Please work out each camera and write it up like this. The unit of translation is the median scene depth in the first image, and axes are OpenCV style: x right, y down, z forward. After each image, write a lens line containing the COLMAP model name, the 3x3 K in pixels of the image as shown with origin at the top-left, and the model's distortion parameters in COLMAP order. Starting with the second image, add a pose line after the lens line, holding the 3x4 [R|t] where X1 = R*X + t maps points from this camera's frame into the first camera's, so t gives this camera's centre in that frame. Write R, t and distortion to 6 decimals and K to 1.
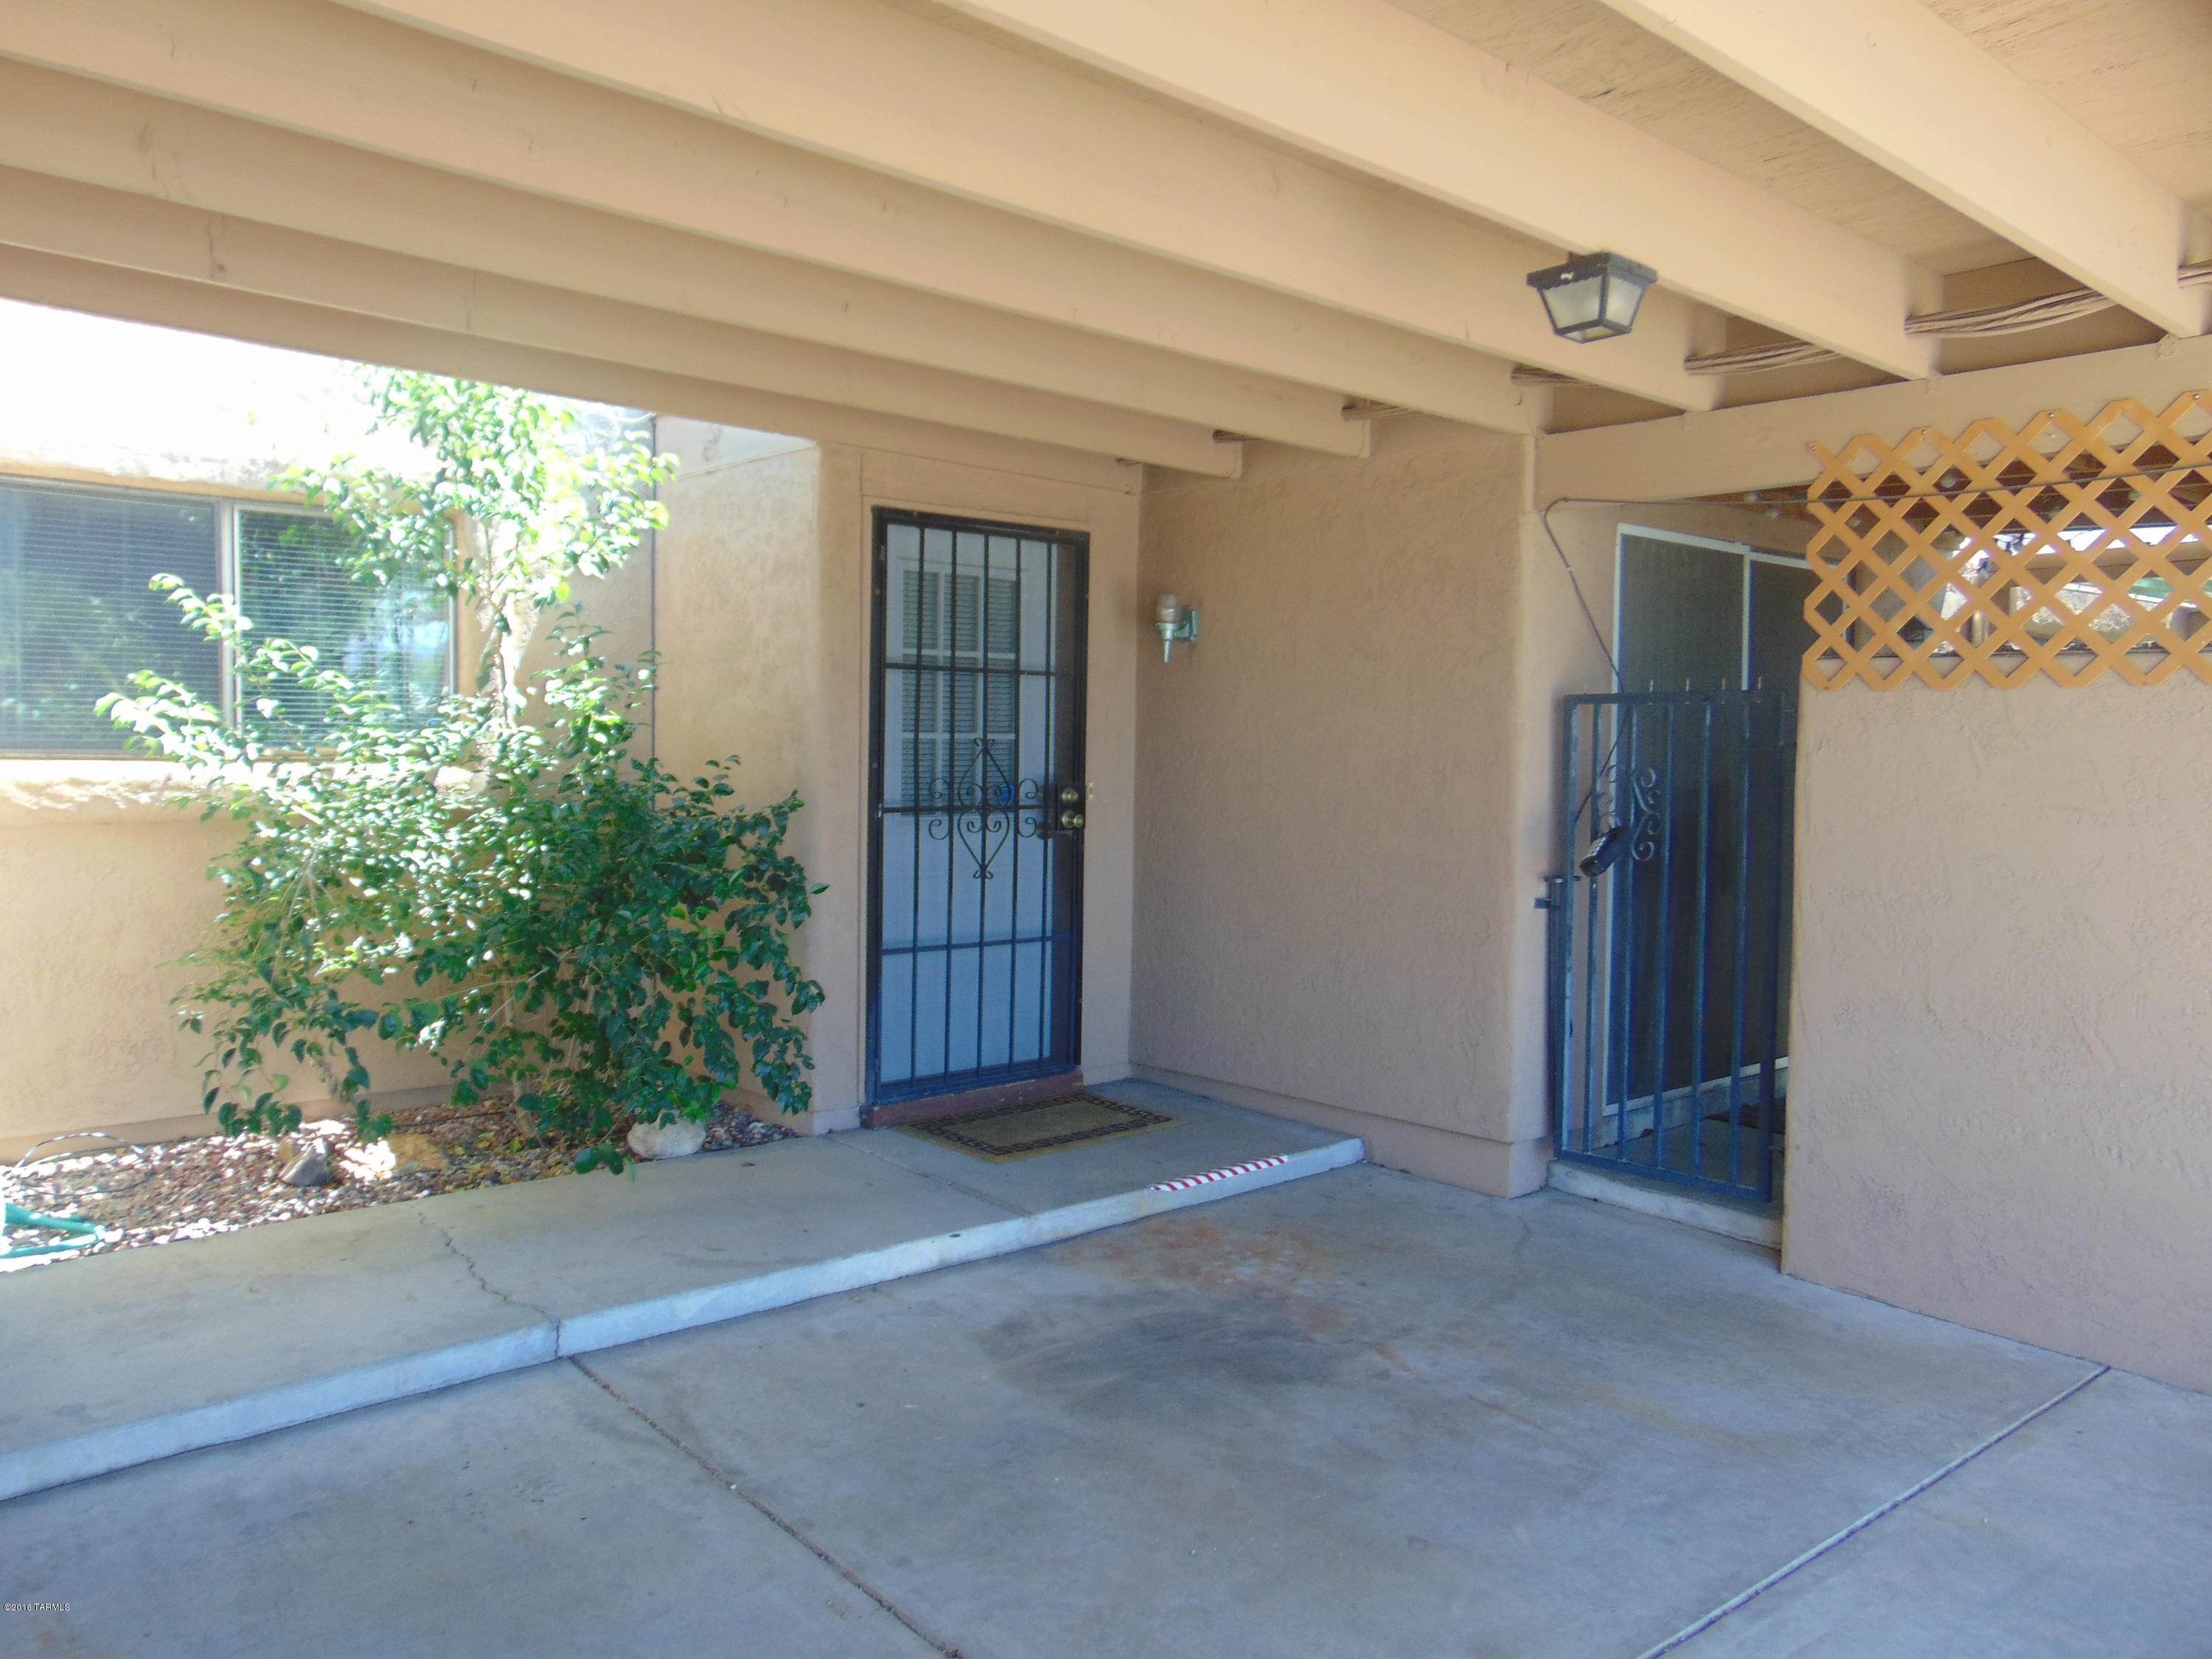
lens RADIAL K [[1663.9, 0, 1106.0], [0, 1663.9, 829.5], [0, 0, 1]] dist [-0.043237, 0.091310]
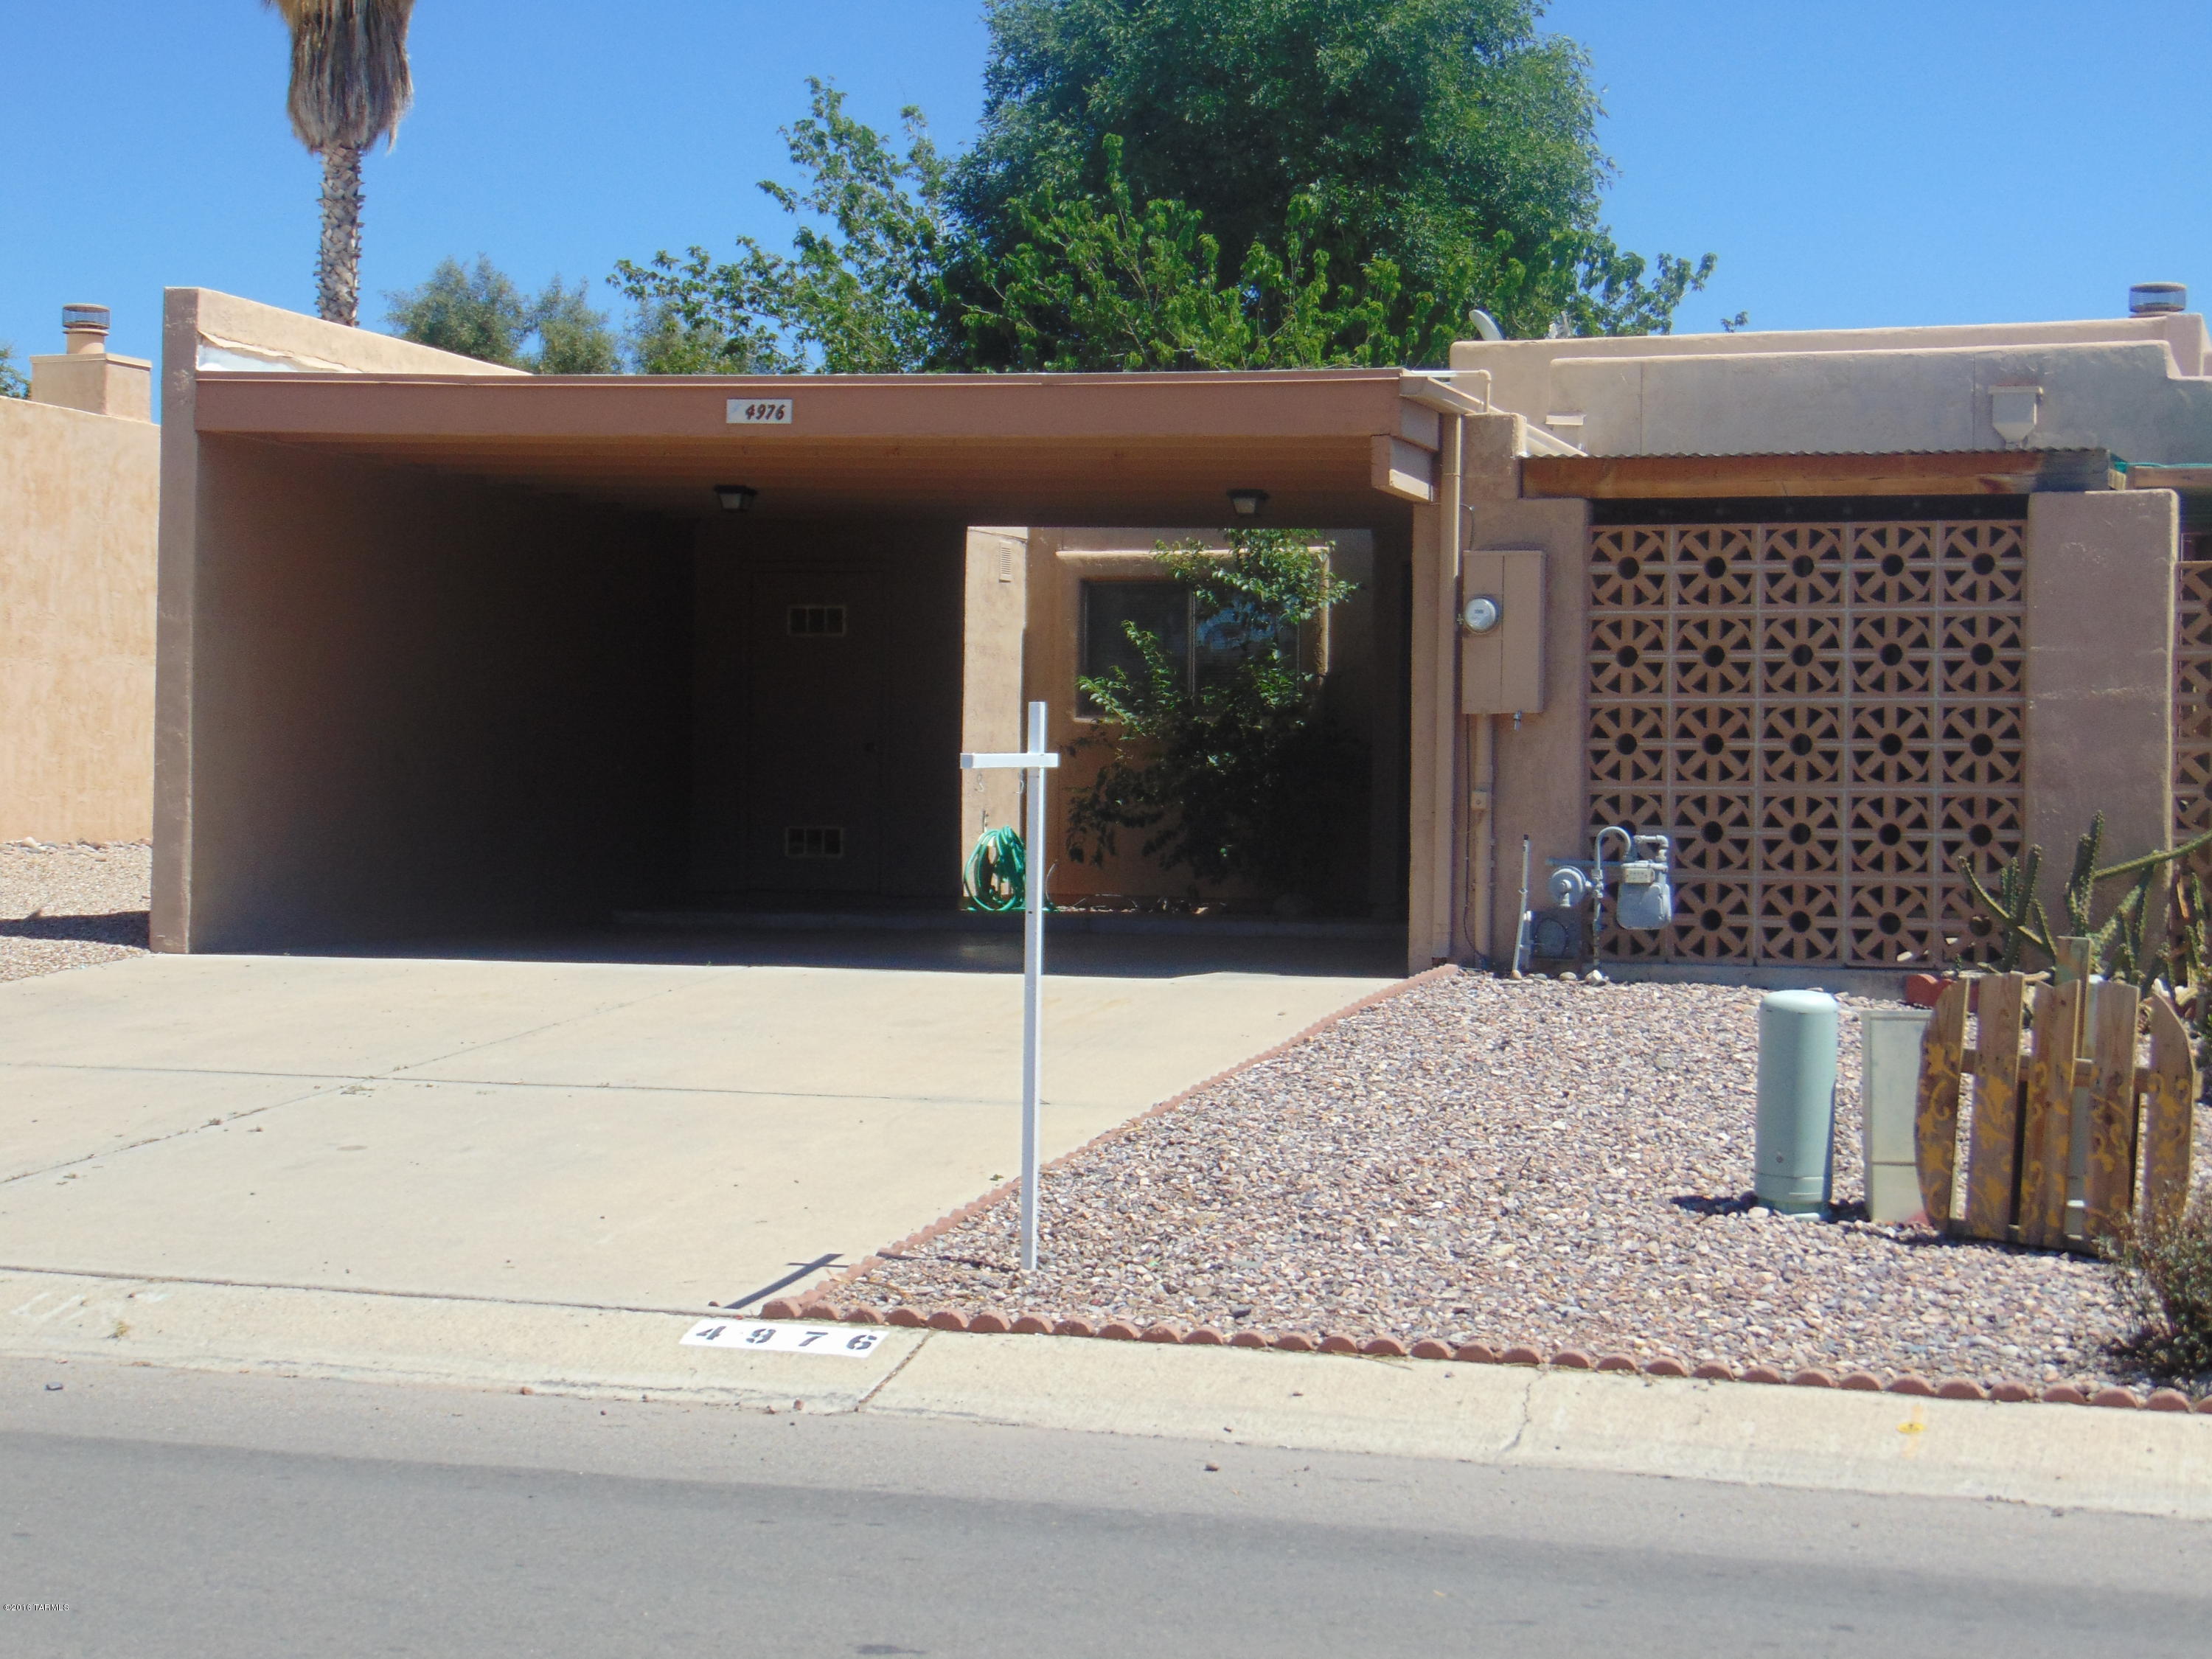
lens RADIAL K [[3918.1, 0, 1147.1], [0, 3918.1, 826.6], [0, 0, 1]] dist [0.085401, 0.049392]
pose [[0.511514, -0.004947, -0.859260, 4.176928], [-0.048783, 0.998203, -0.034787, 0.310282], [0.857889, 0.059711, 0.510354, -1.702496]]
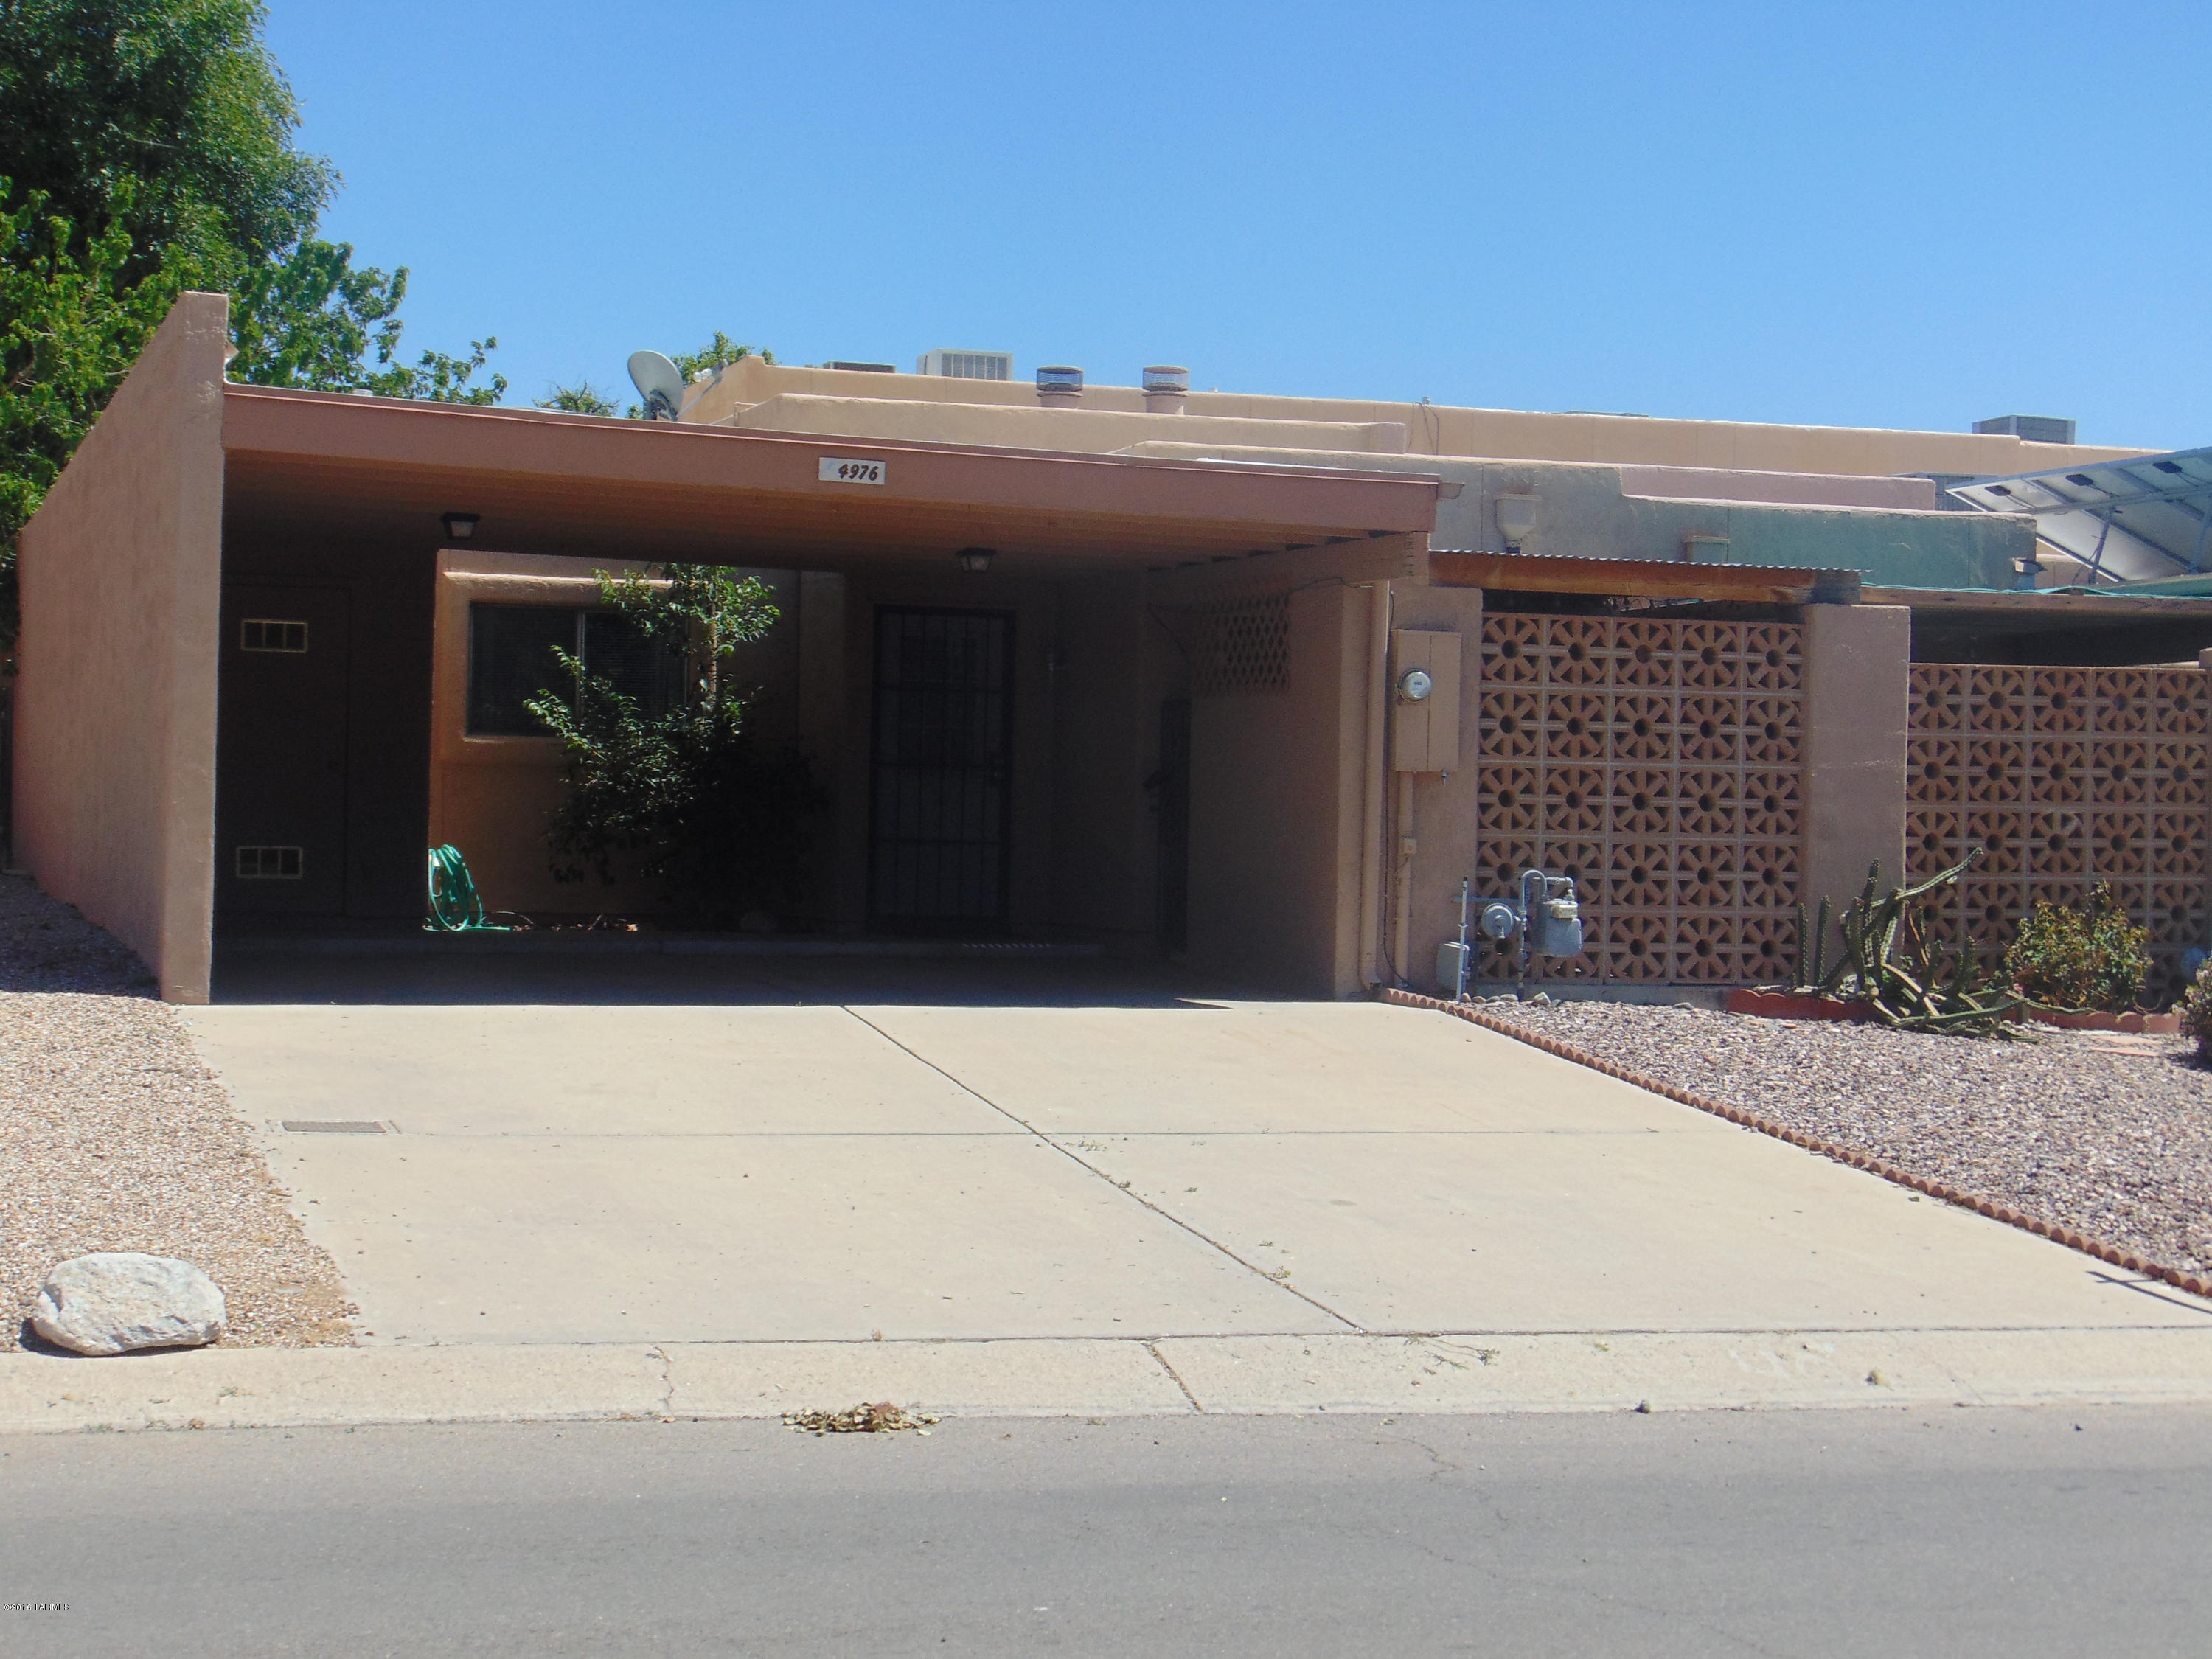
lens RADIAL K [[3831.4, 0, 1106.0], [0, 3831.4, 829.5], [0, 0, 1]] dist [0.080191, 0.079943]
pose [[0.924517, 0.008662, -0.381042, 2.267668], [-0.028454, 0.998520, -0.046340, 0.328270], [0.380077, 0.053685, 0.923396, -3.726347]]
